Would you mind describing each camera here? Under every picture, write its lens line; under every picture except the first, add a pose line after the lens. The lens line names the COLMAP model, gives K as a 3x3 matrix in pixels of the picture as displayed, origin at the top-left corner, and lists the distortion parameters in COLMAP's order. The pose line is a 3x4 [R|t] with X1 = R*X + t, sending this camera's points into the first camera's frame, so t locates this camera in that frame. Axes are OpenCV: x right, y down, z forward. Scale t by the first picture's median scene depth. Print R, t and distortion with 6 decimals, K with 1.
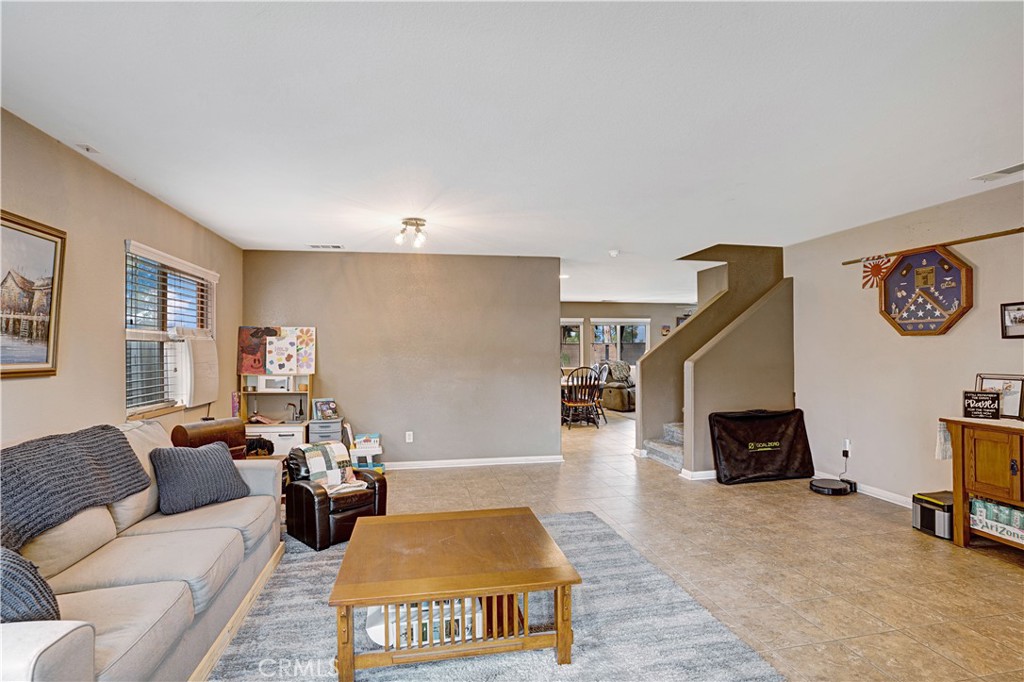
lens RADIAL K [[499.1, 0, 509.4], [0, 499.1, 356.8], [0, 0, 1]] dist [-0.032637, 0.000461]
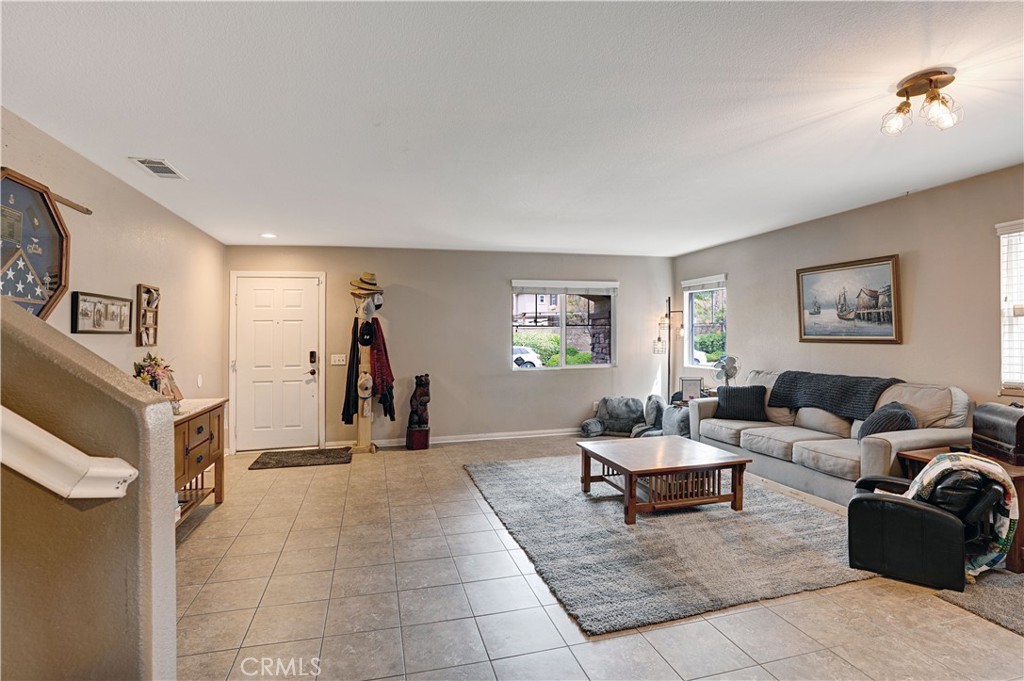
lens RADIAL K [[517.1, 0, 518.3], [0, 517.1, 340.8], [0, 0, 1]] dist [-0.040999, 0.000036]
pose [[-0.998302, 0.021729, -0.054042, 0.439725], [0.020434, 0.999493, 0.024404, -0.040580], [0.054545, 0.023258, -0.998240, 2.727785]]
